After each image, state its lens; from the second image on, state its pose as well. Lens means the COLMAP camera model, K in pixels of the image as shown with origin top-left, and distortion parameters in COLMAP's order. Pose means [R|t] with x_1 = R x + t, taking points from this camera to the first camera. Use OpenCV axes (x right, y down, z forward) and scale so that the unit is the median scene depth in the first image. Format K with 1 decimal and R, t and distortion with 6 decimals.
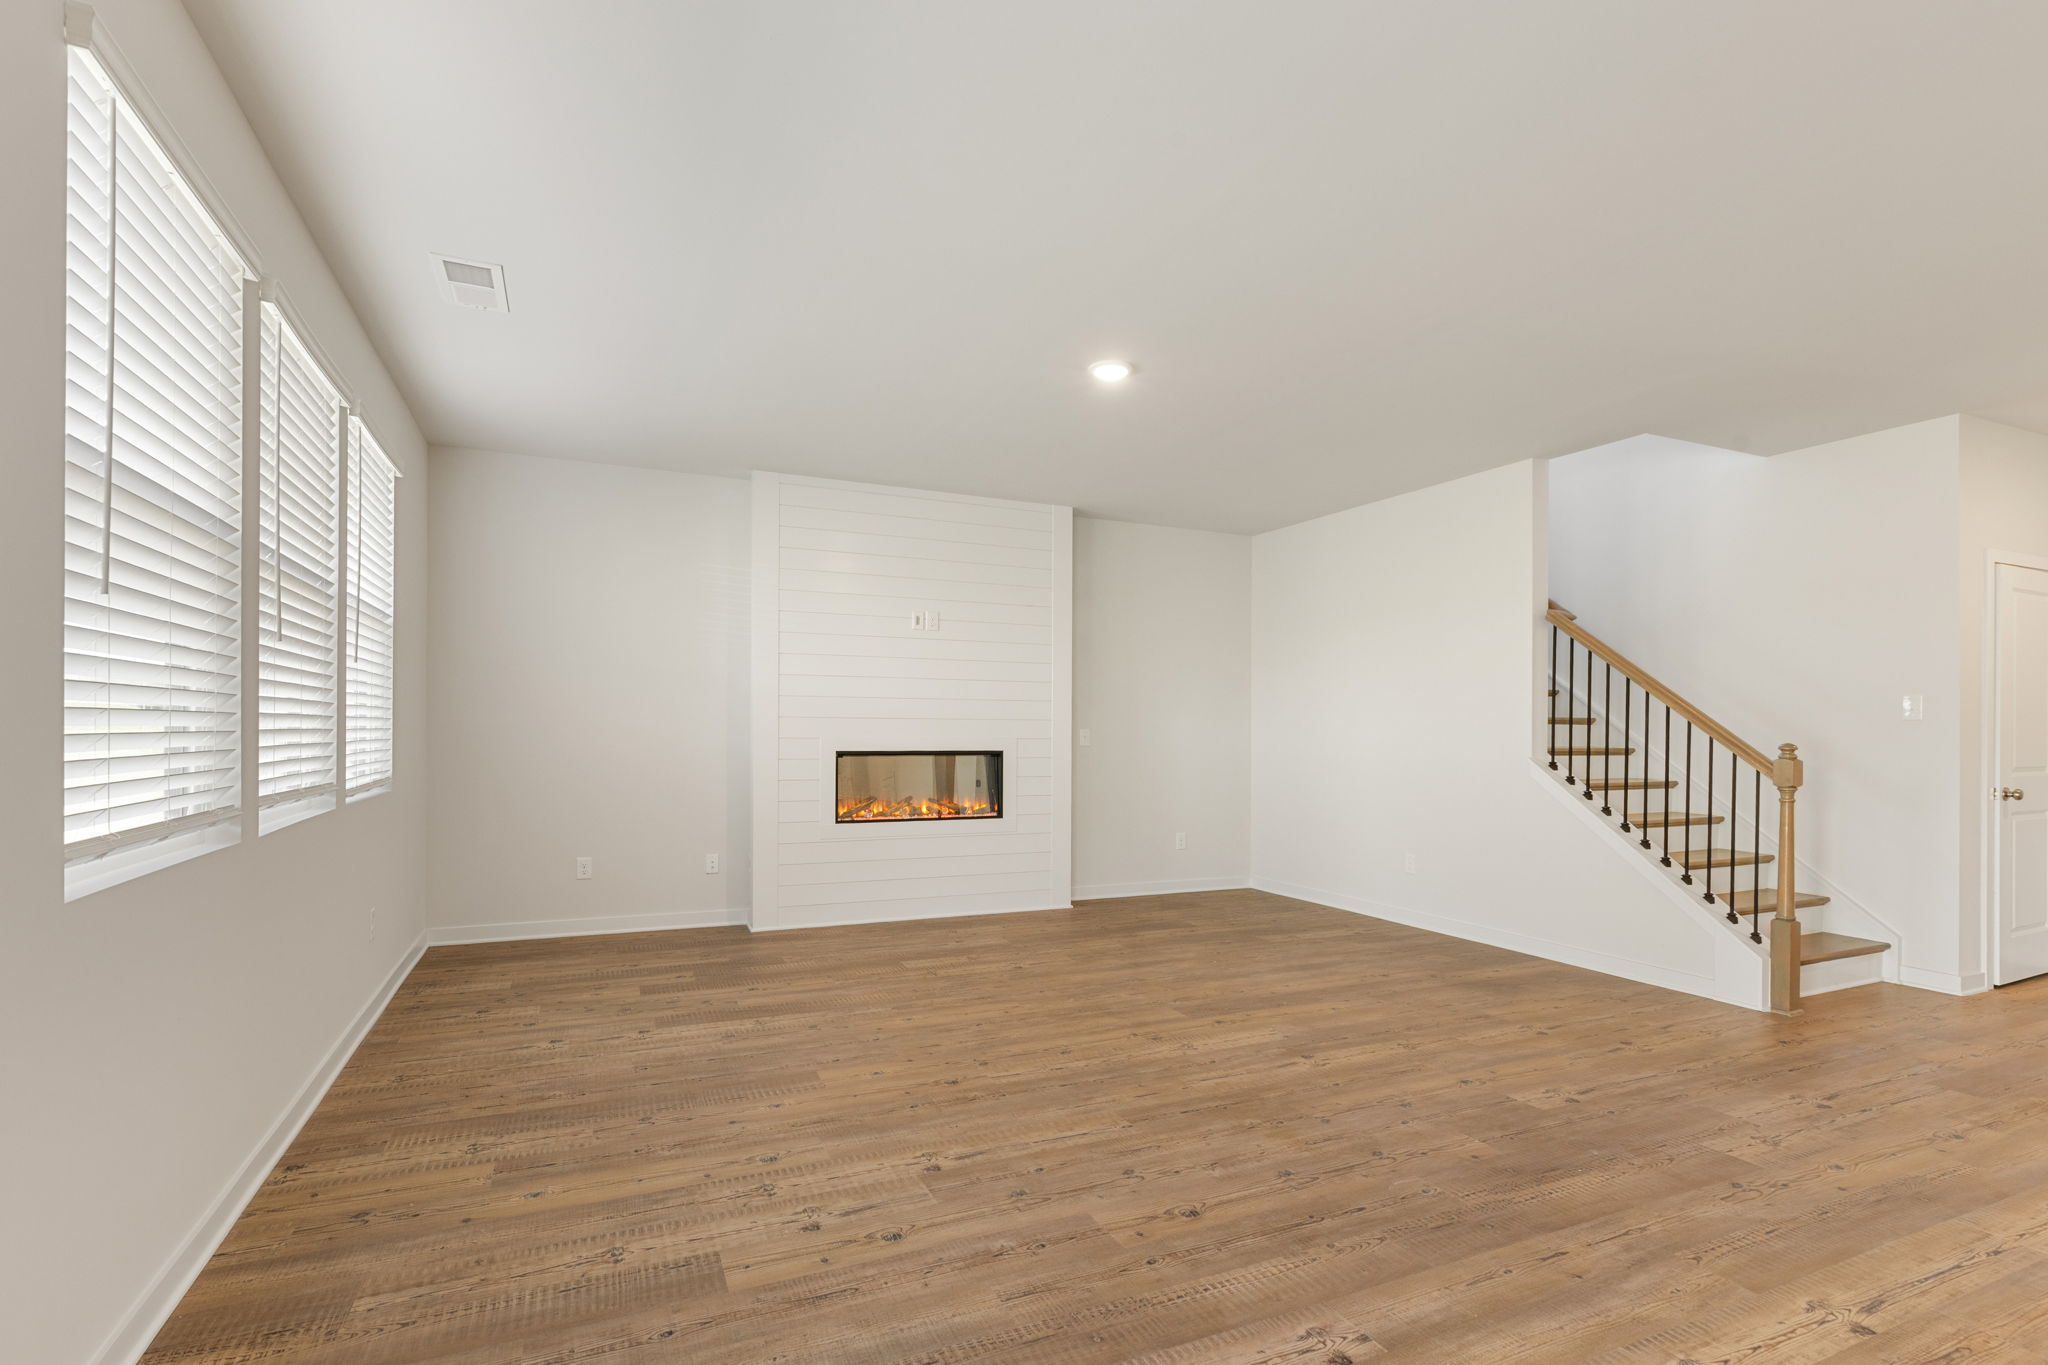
lens RADIAL K [[939.6, 0, 1016.5], [0, 939.6, 723.5], [0, 0, 1]] dist [-0.000351, -0.000035]
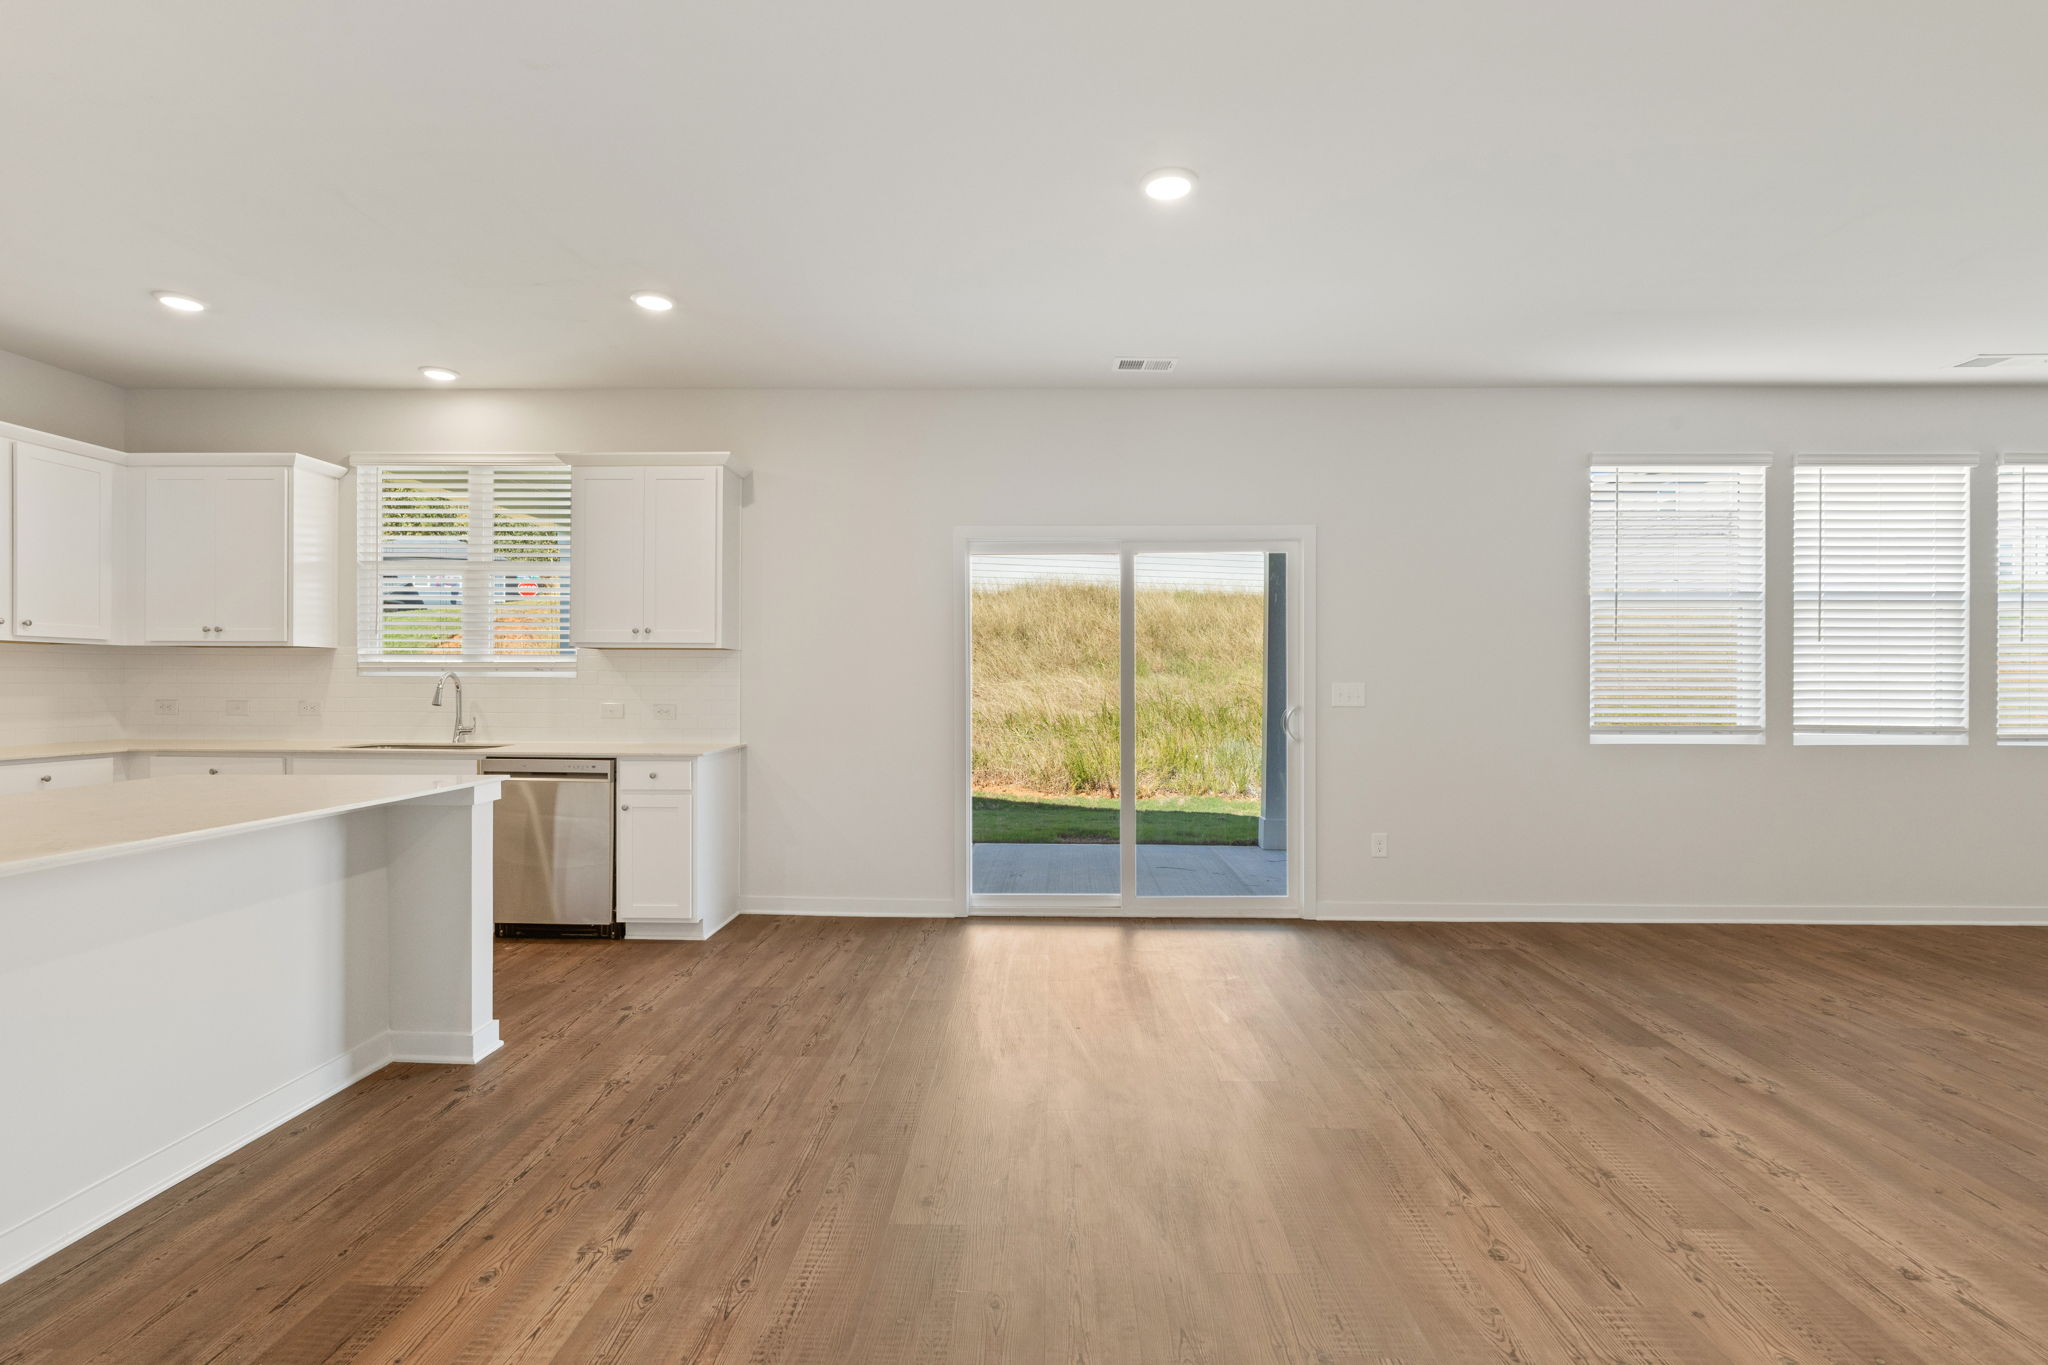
lens RADIAL K [[978.0, 0, 1026.2], [0, 978.0, 685.9], [0, 0, 1]] dist [-0.000472, -0.000174]
pose [[-0.435594, -0.010661, -0.900080, 1.284509], [-0.002271, 0.999940, -0.010745, 0.016945], [0.900140, -0.002636, -0.435592, 0.344683]]
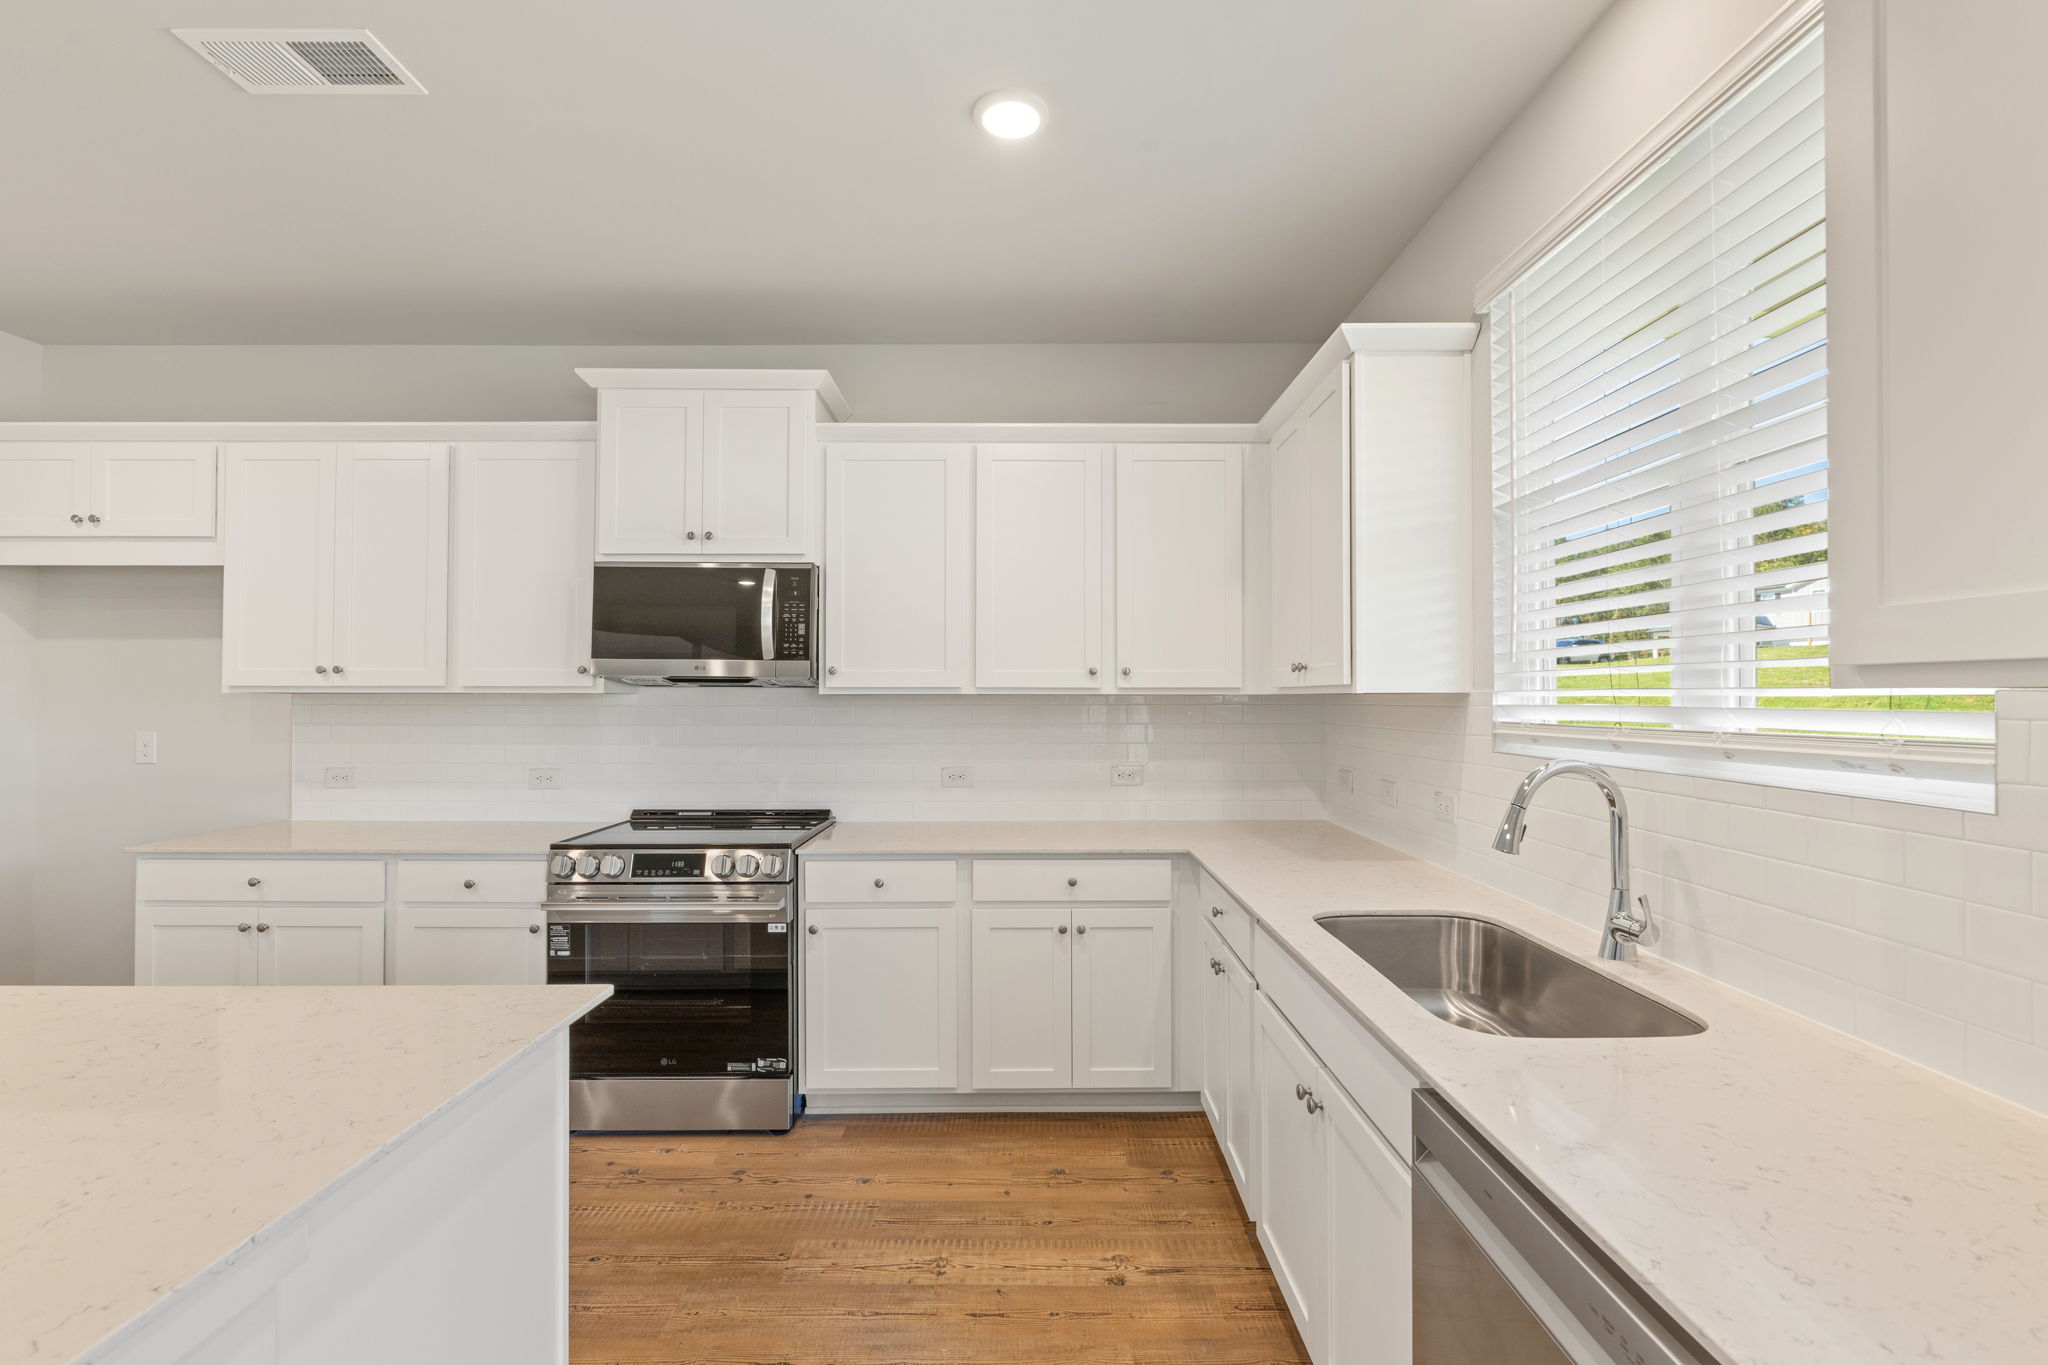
lens RADIAL K [[902.0, 0, 1023.7], [0, 902.0, 688.8], [0, 0, 1]] dist [-0.004377, 0.000053]
pose [[-0.910985, -0.006001, 0.412396, 0.377660], [-0.011999, 0.999857, -0.011955, -0.048973], [-0.412265, -0.015839, -0.910926, -0.541579]]
